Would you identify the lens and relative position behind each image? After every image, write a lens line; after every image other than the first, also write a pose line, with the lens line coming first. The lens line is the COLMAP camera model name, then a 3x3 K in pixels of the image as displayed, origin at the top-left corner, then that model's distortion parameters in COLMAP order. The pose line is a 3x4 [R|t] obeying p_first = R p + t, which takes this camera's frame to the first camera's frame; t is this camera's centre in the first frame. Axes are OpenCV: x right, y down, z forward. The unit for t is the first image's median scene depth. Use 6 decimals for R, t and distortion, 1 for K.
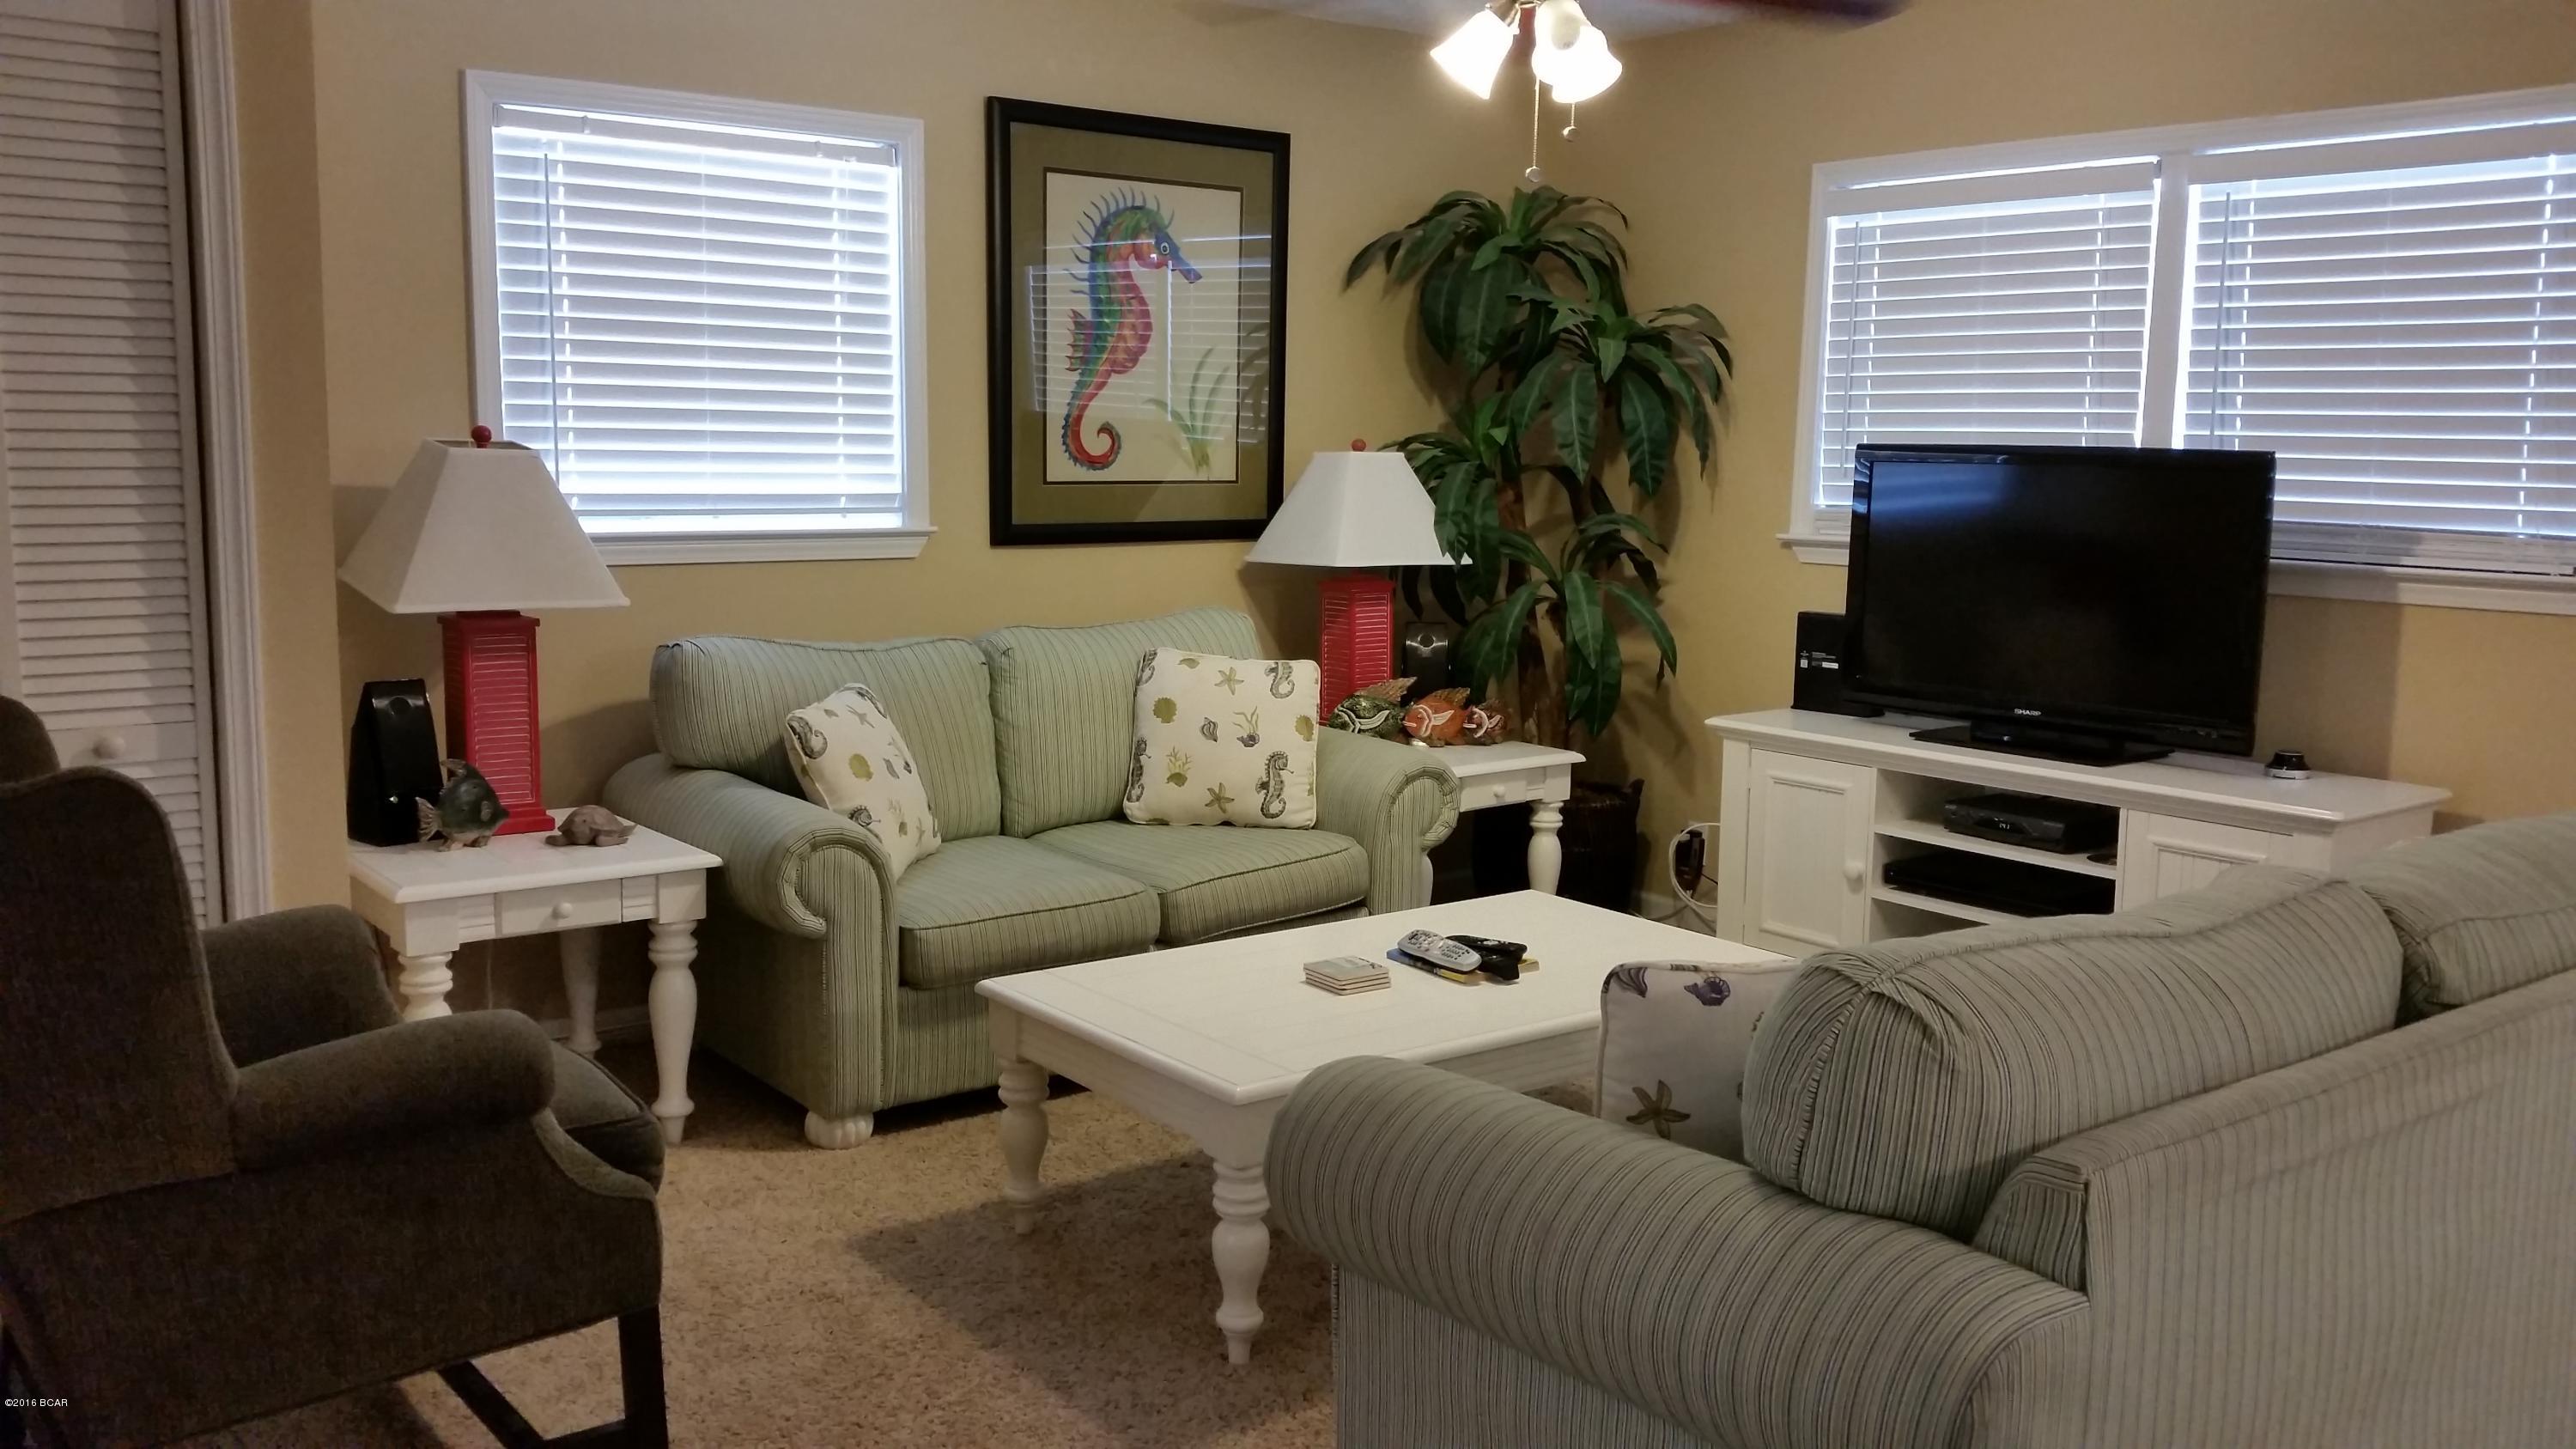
lens RADIAL K [[2139.6, 0, 1288.0], [0, 2139.6, 724.5], [0, 0, 1]] dist [0.203376, -0.455767]
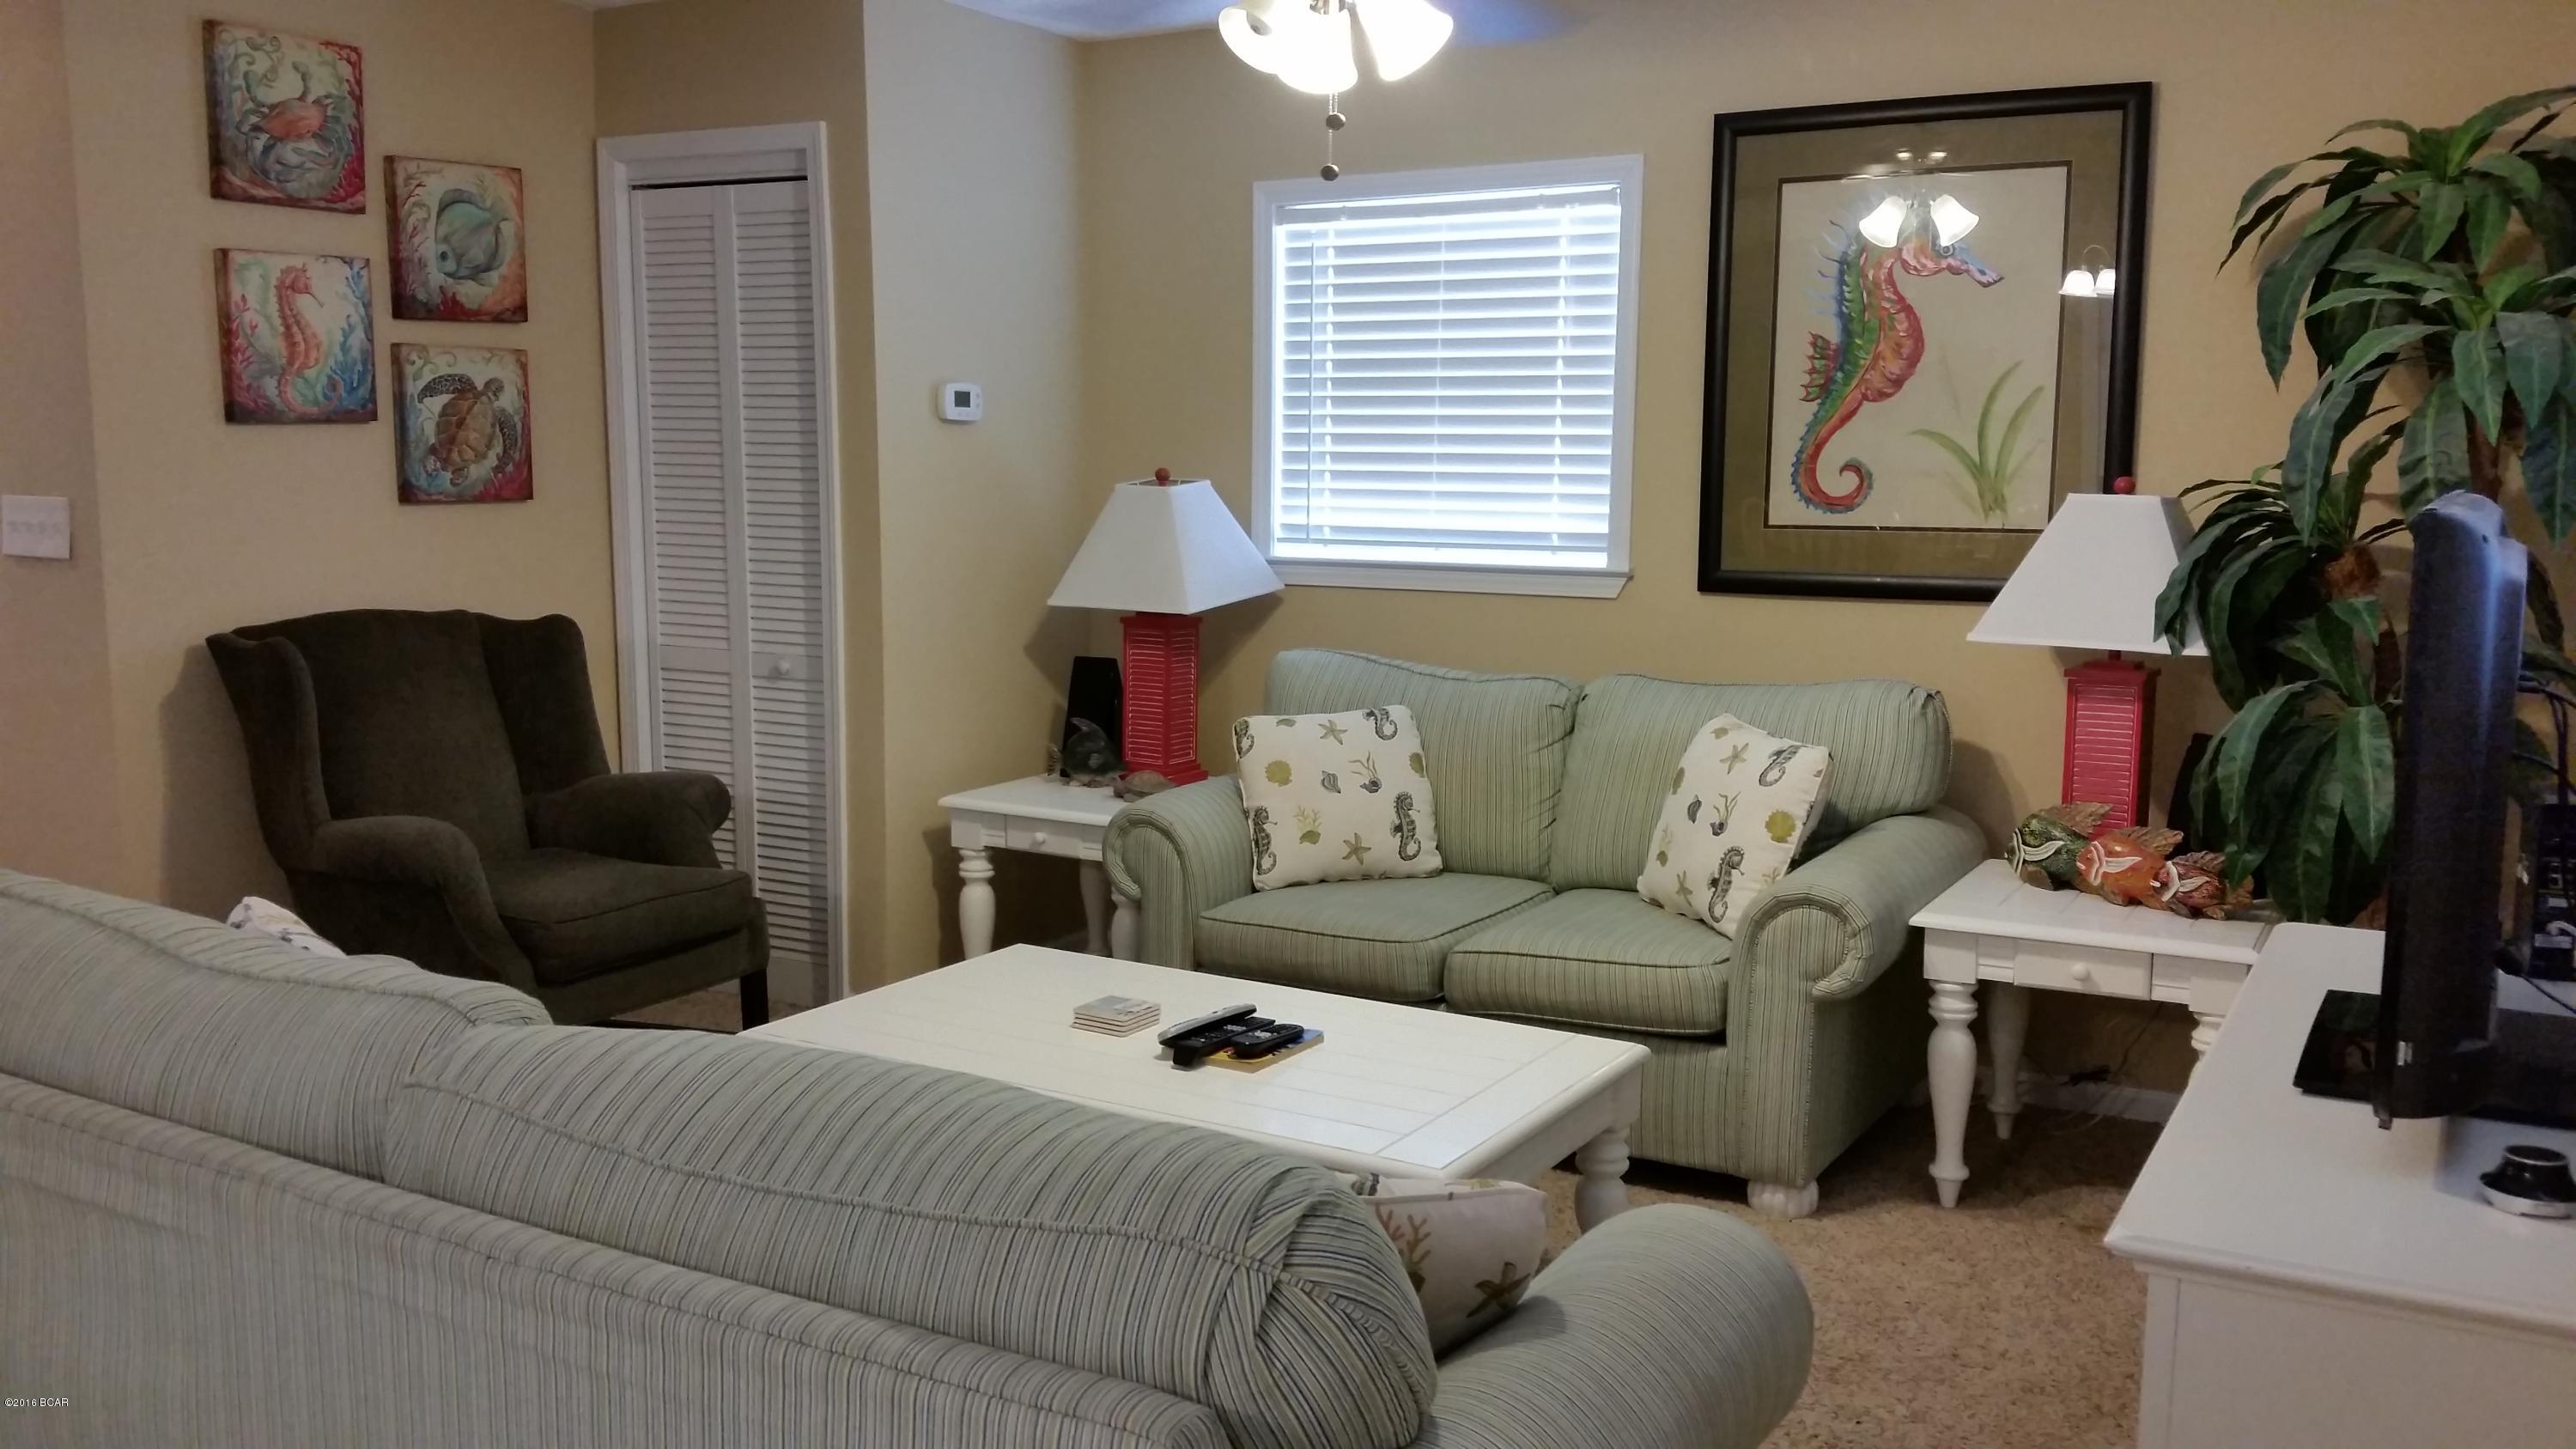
lens RADIAL K [[2139.6, 0, 1288.0], [0, 2139.6, 724.5], [0, 0, 1]] dist [0.203376, -0.455767]
pose [[0.361749, 0.110243, -0.925734, 0.696190], [-0.129681, 0.989280, 0.067135, -0.067576], [0.923212, 0.095764, 0.372168, 0.504434]]
